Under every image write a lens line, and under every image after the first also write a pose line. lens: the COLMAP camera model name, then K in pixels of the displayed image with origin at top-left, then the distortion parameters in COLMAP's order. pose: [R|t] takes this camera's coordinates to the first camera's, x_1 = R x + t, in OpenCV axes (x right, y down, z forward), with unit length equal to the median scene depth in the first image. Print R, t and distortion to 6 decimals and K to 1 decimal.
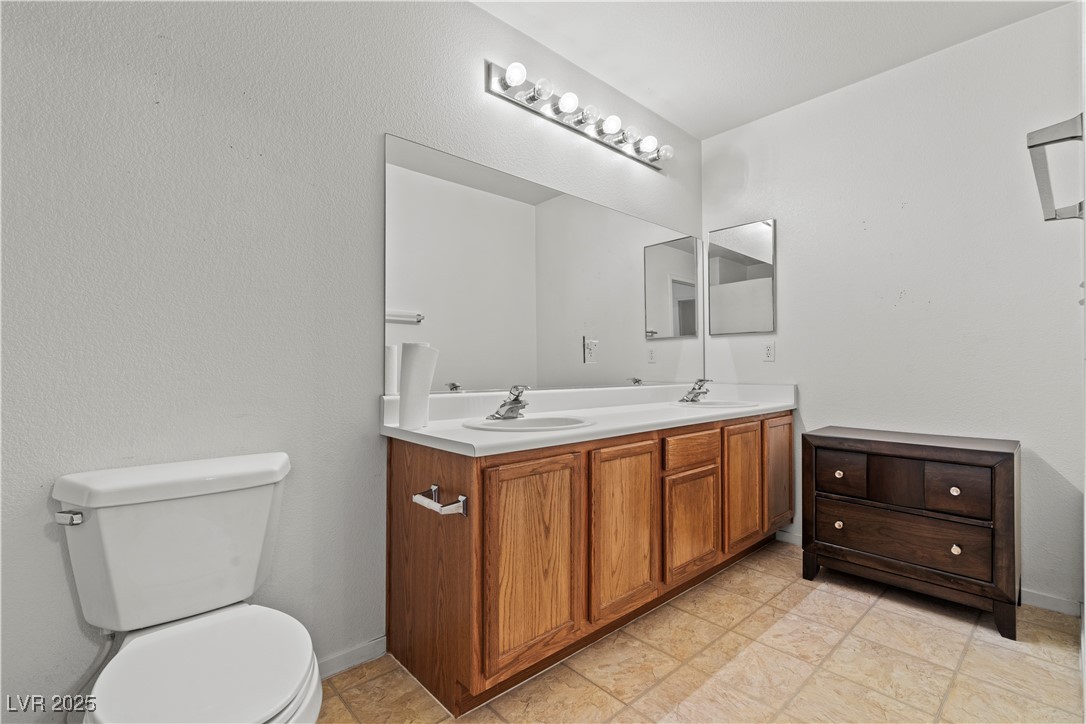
lens RADIAL K [[489.6, 0, 542.9], [0, 489.6, 363.5], [0, 0, 1]] dist [-0.009078, 0.000509]
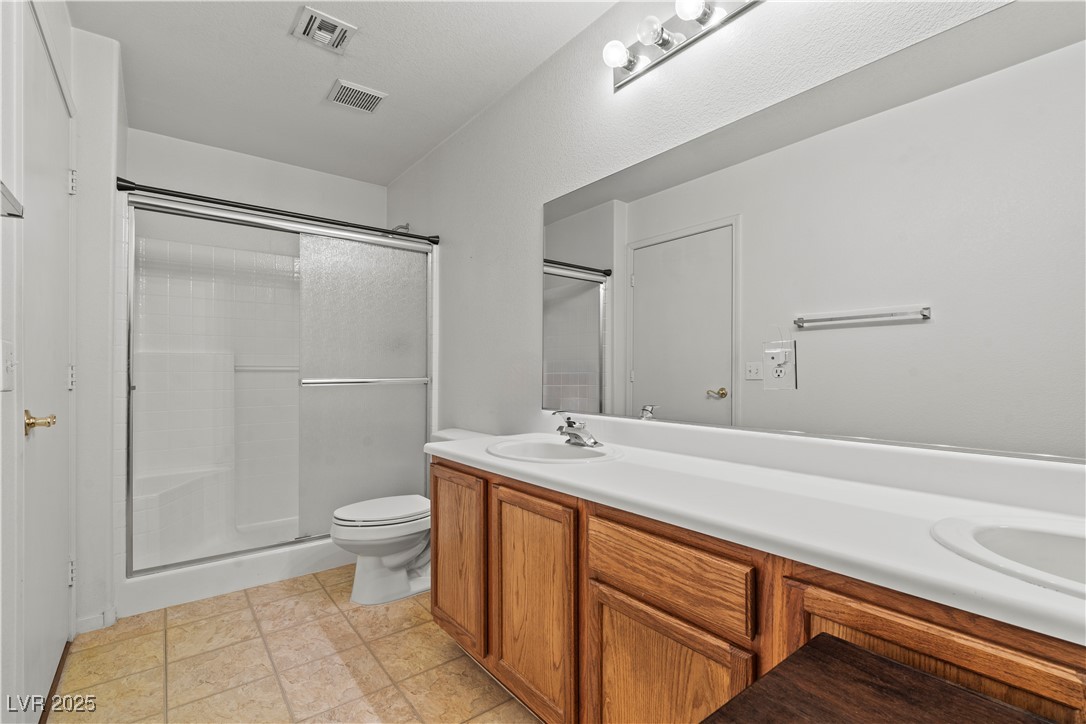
lens RADIAL K [[489.6, 0, 543.1], [0, 489.6, 368.0], [0, 0, 1]] dist [-0.009078, 0.000509]
pose [[-0.074500, -0.008094, -0.997188, 0.964153], [0.009558, 0.999915, -0.008831, -0.032129], [0.997175, -0.010189, -0.074417, 1.090979]]
